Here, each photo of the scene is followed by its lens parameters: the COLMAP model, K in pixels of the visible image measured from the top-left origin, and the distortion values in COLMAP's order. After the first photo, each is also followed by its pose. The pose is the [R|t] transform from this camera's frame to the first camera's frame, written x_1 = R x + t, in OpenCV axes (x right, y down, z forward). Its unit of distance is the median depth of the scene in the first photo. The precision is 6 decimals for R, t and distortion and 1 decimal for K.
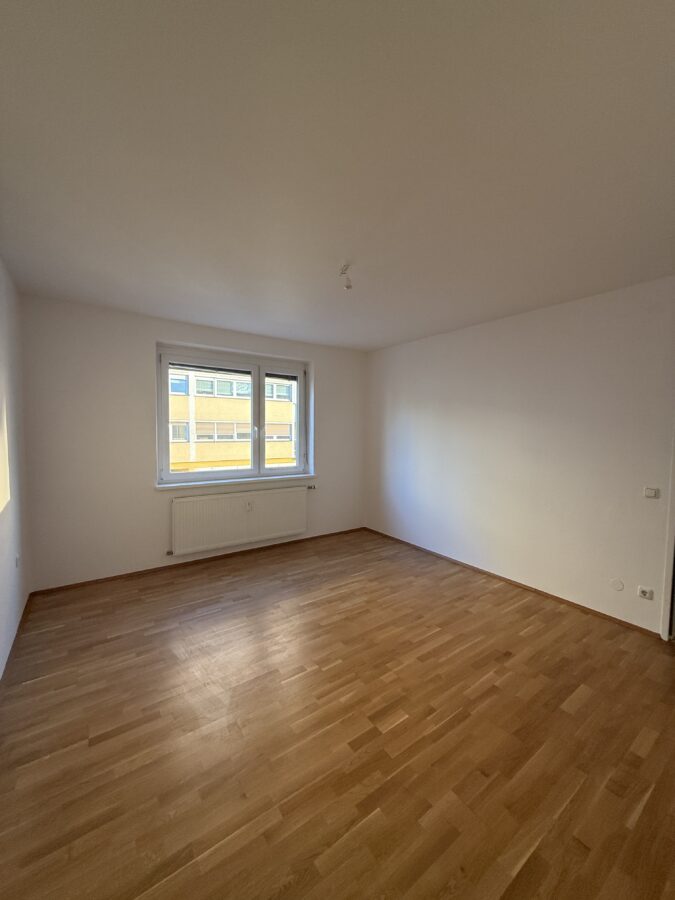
lens RADIAL K [[360.3, 0, 337.5], [0, 360.3, 450.0], [0, 0, 1]] dist [0.001967, 0.000255]
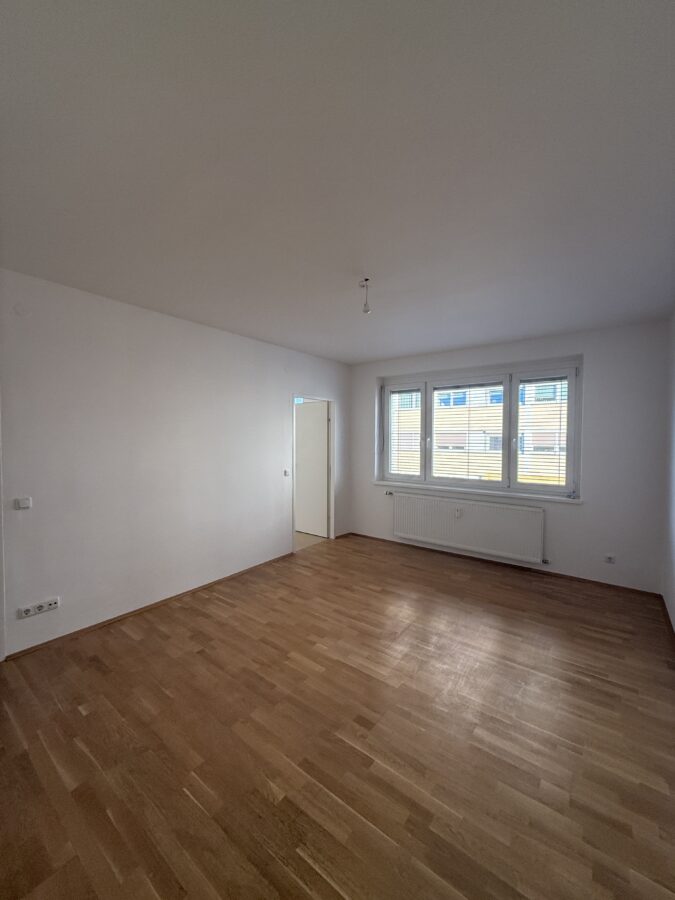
lens RADIAL K [[360.3, 0, 337.5], [0, 360.3, 450.0], [0, 0, 1]] dist [0.001967, 0.000255]
pose [[0.259895, 0.041864, -0.964729, 0.723322], [-0.049788, 0.998312, 0.029908, -0.043344], [0.964352, 0.040259, 0.261541, 0.422155]]
